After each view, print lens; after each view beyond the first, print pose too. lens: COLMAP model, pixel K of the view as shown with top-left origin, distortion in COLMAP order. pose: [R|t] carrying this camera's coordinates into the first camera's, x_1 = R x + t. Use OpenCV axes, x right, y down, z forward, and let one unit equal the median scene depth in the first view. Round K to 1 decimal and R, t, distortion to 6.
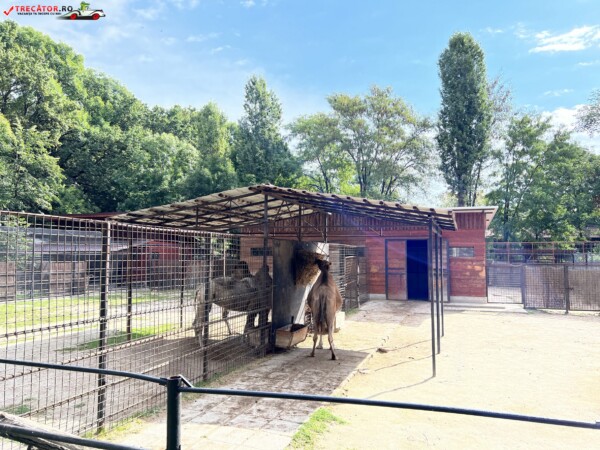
lens RADIAL K [[455.4, 0, 301.0], [0, 455.4, 225.5], [0, 0, 1]] dist [0.040397, -0.028842]
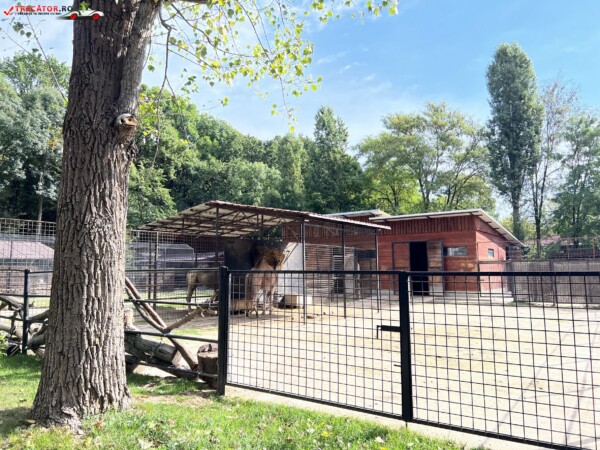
lens RADIAL K [[455.4, 0, 299.2], [0, 455.4, 226.8], [0, 0, 1]] dist [0.040397, -0.028842]
pose [[0.956542, -0.039190, -0.288949, 0.157401], [0.028903, 0.998790, -0.039785, 0.015927], [0.290159, 0.029704, 0.956517, -0.093267]]
